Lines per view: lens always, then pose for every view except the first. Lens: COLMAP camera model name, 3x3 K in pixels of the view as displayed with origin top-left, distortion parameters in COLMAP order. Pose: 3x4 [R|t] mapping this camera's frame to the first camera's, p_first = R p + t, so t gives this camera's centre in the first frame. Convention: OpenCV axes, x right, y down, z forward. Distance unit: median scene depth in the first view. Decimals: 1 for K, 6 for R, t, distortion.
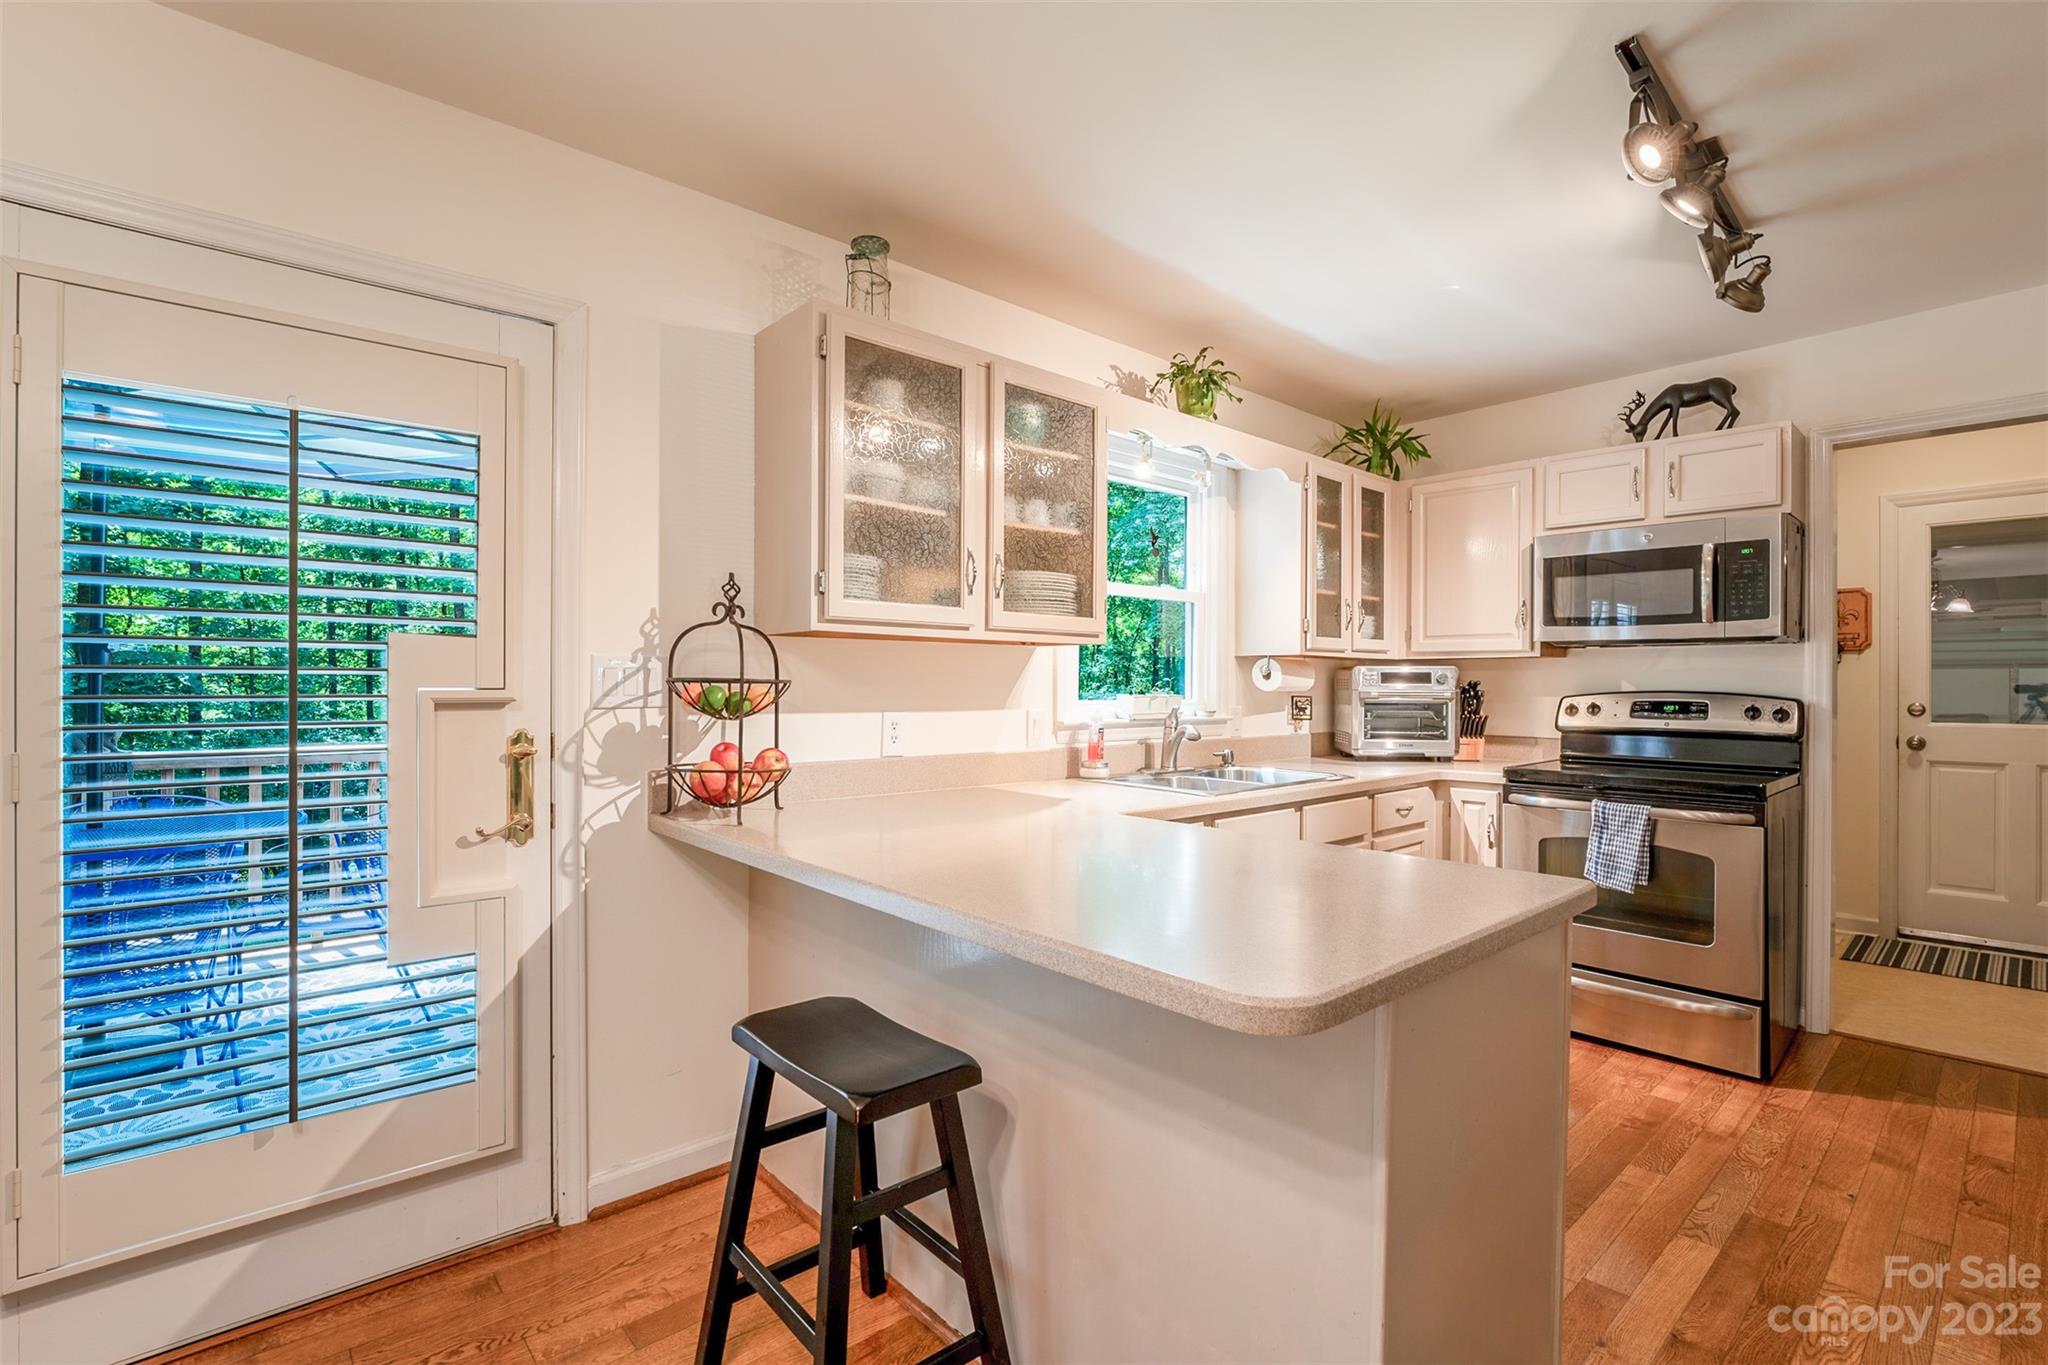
lens RADIAL K [[920.7, 0, 1016.8], [0, 920.7, 683.4], [0, 0, 1]] dist [-0.017875, 0.001103]
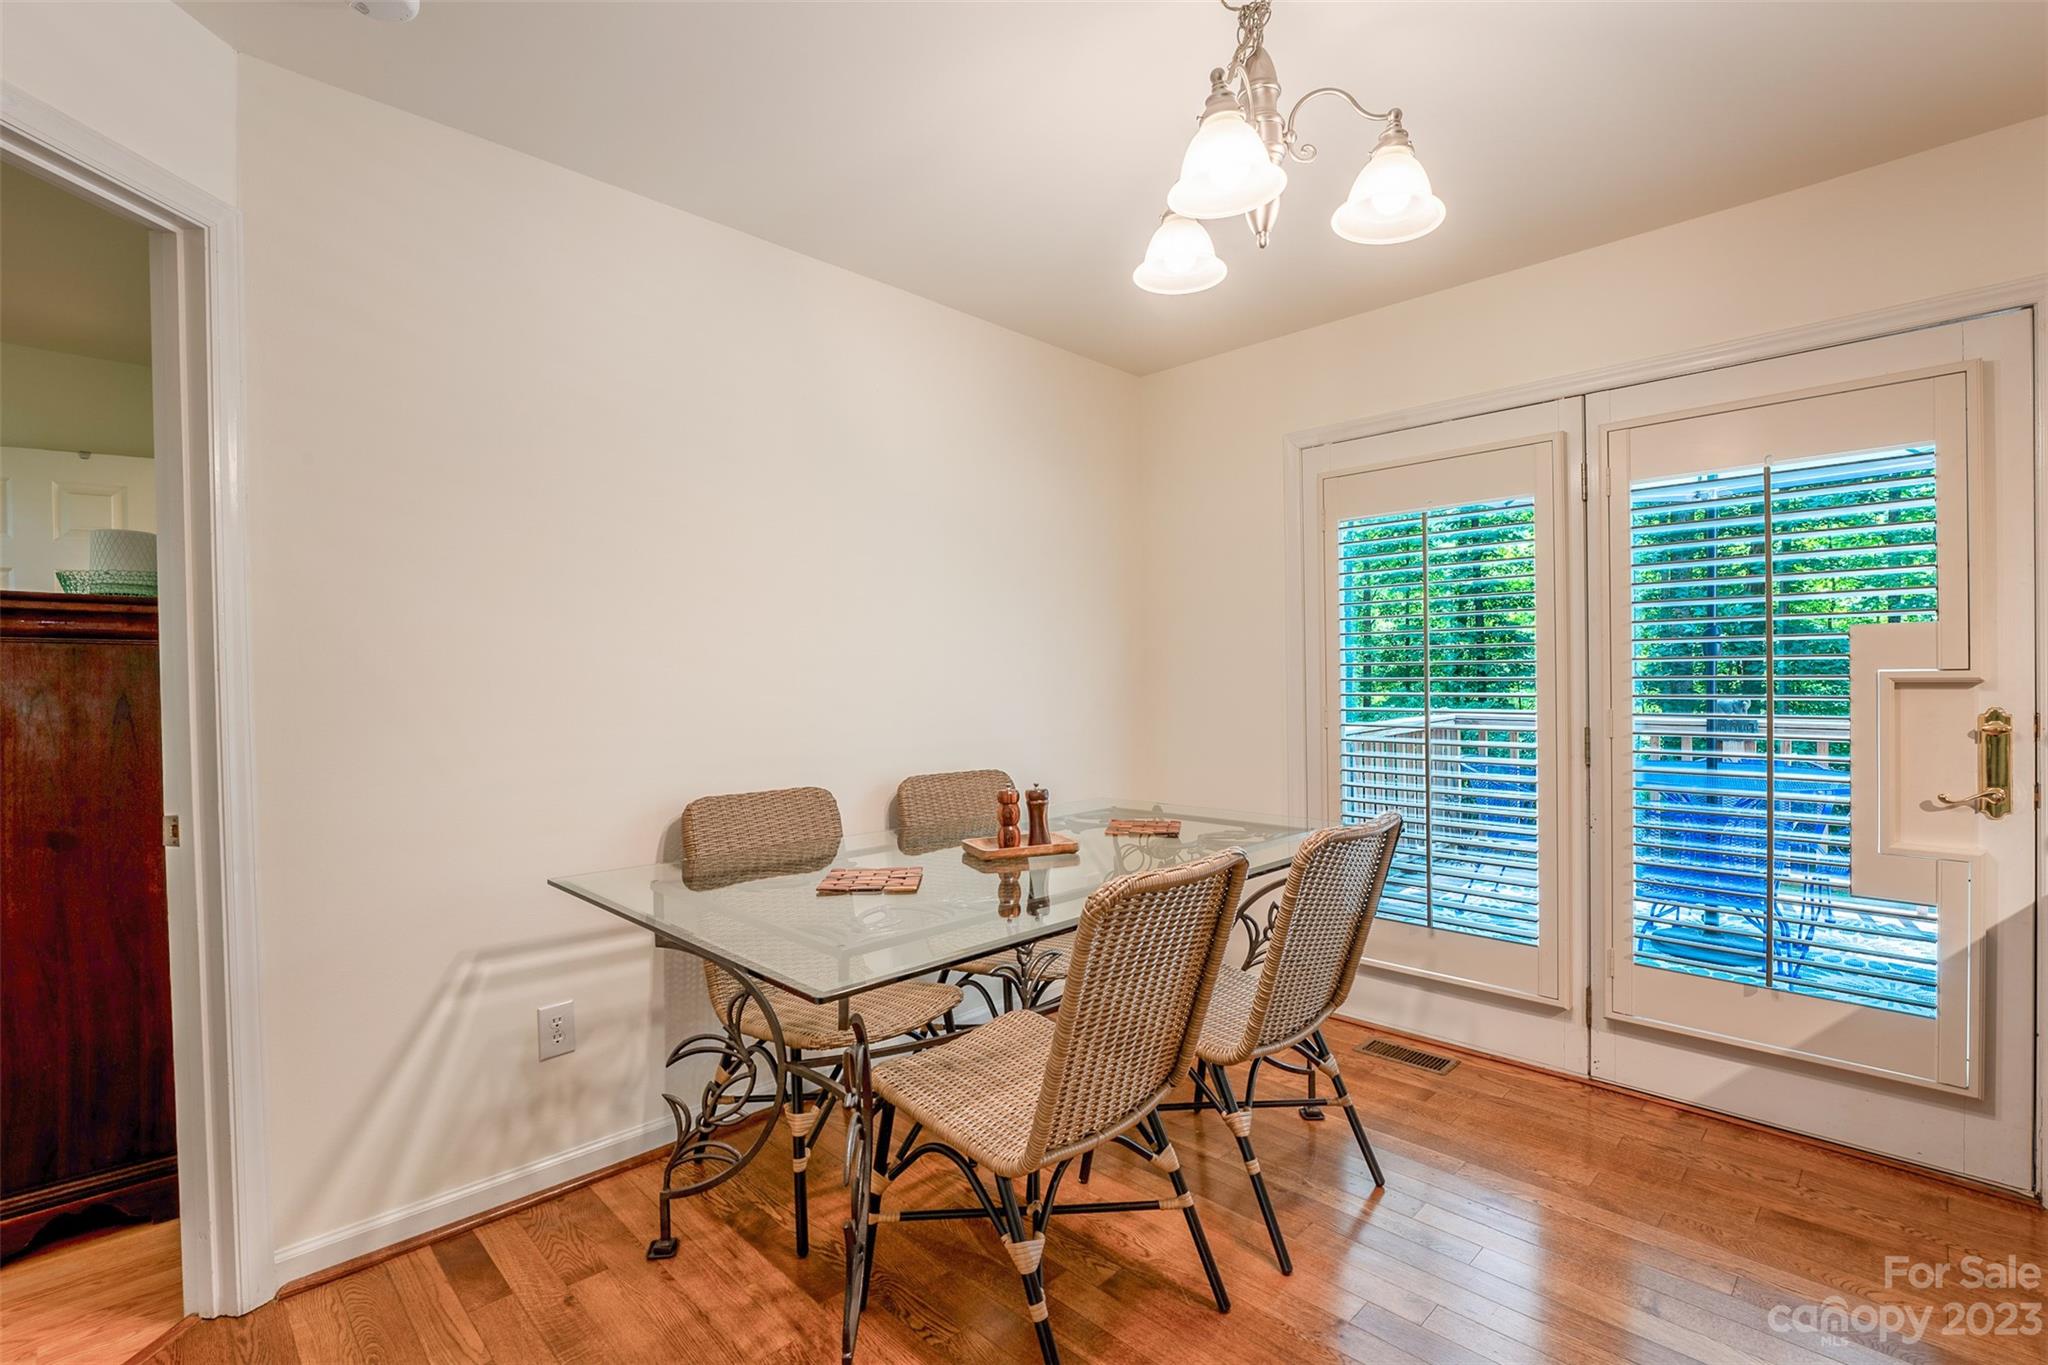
lens RADIAL K [[920.7, 0, 1016.8], [0, 920.7, 683.4], [0, 0, 1]] dist [-0.017875, 0.001103]
pose [[0.057468, 0.006565, -0.998326, 0.256174], [0.015662, 0.999849, 0.007477, -0.002056], [0.998225, -0.016066, 0.057356, -0.106540]]
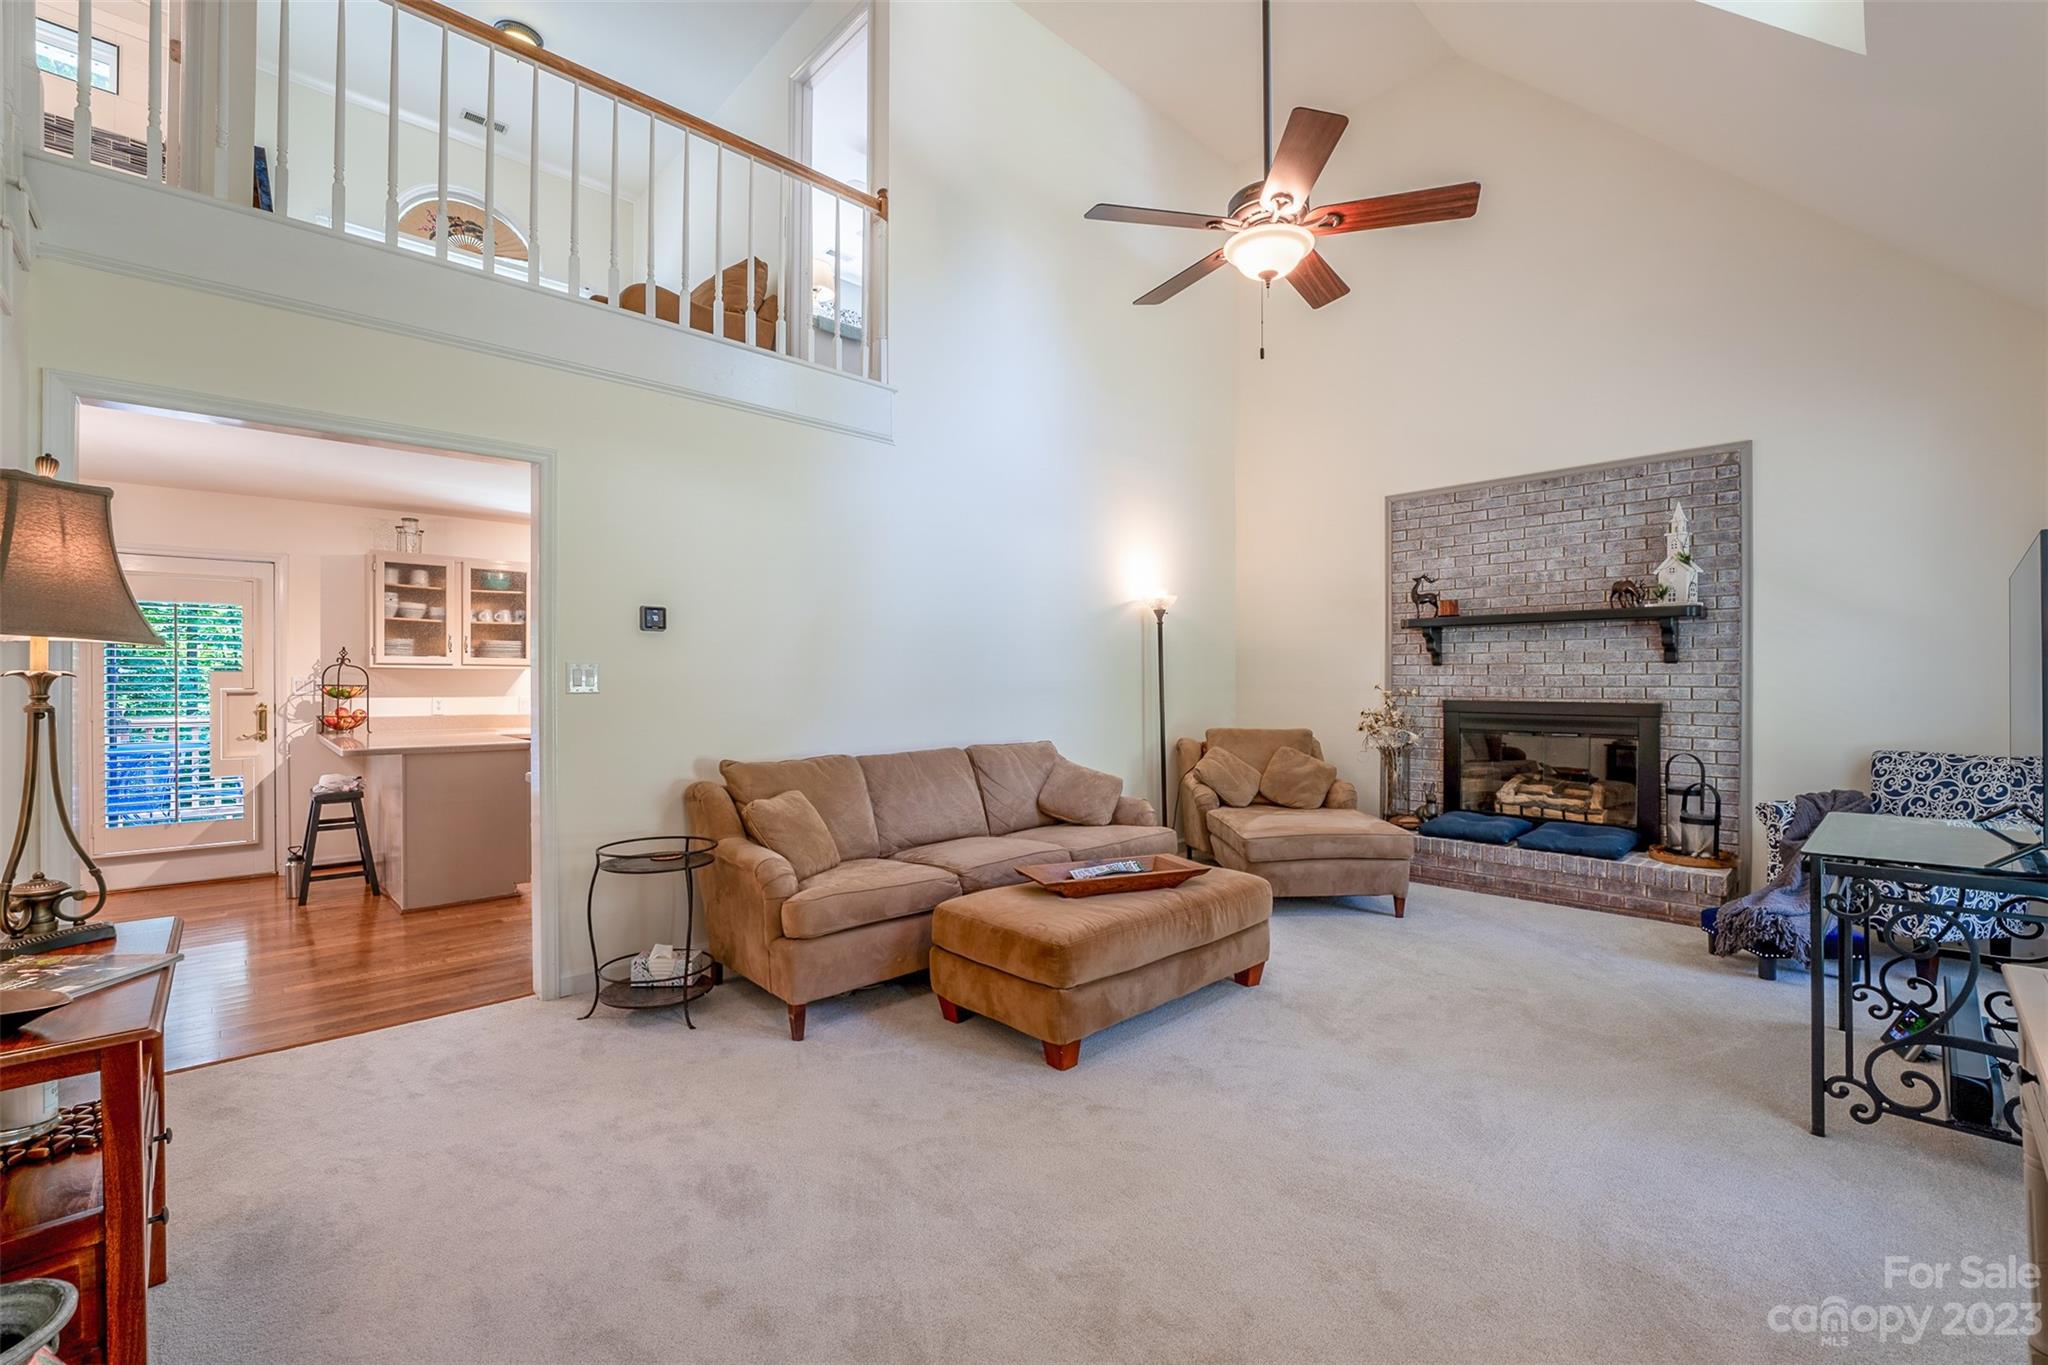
lens RADIAL K [[860.3, 0, 1024.0], [0, 860.3, 682.5], [0, 0, 1]] dist [-0.024303, 0.000038]
pose [[0.999291, -0.005424, 0.037255, 1.090458], [0.005362, 0.999984, 0.001779, -0.003607], [-0.037264, -0.001578, 0.999304, -1.087301]]
